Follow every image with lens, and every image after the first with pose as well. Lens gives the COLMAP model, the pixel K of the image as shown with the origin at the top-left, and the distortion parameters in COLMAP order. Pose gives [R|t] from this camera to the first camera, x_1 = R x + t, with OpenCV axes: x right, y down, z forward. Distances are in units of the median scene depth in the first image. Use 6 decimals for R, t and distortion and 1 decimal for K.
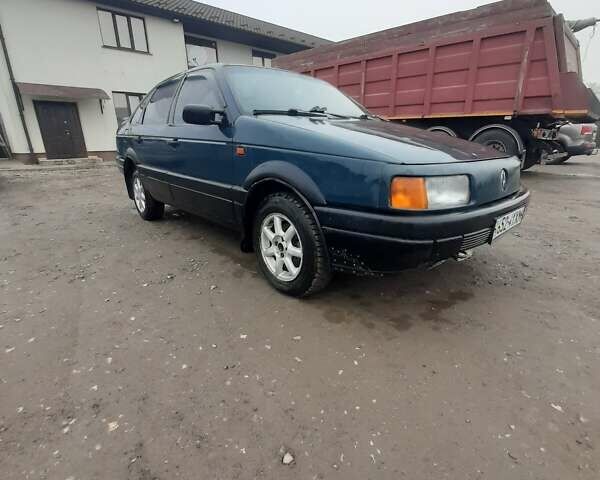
lens RADIAL K [[318.7, 0, 314.4], [0, 318.7, 240.6], [0, 0, 1]] dist [-0.006887, 0.000161]
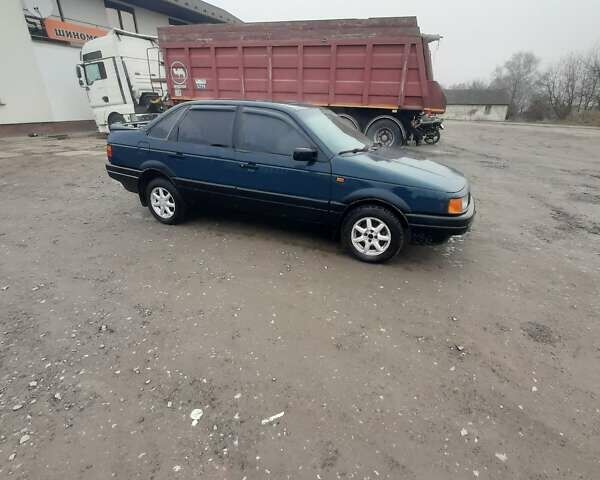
lens RADIAL K [[322.8, 0, 317.3], [0, 322.8, 242.1], [0, 0, 1]] dist [-0.003134, 0.000490]
pose [[0.907829, -0.143223, 0.394124, -0.305281], [0.100336, 0.986754, 0.127469, -0.057531], [-0.407160, -0.076176, 0.910175, -0.135108]]
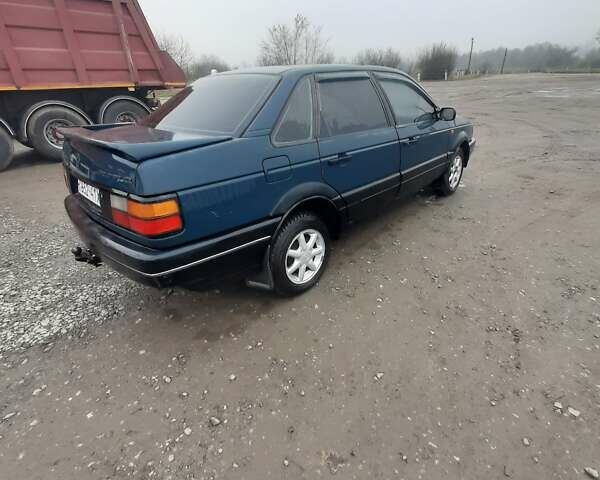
lens RADIAL K [[318.7, 0, 314.4], [0, 318.7, 240.6], [0, 0, 1]] dist [-0.006887, 0.000161]
pose [[-0.072372, -0.449794, 0.890195, -0.633047], [0.334479, 0.829904, 0.446523, -0.255668], [-0.939620, 0.330068, 0.090385, 0.540001]]
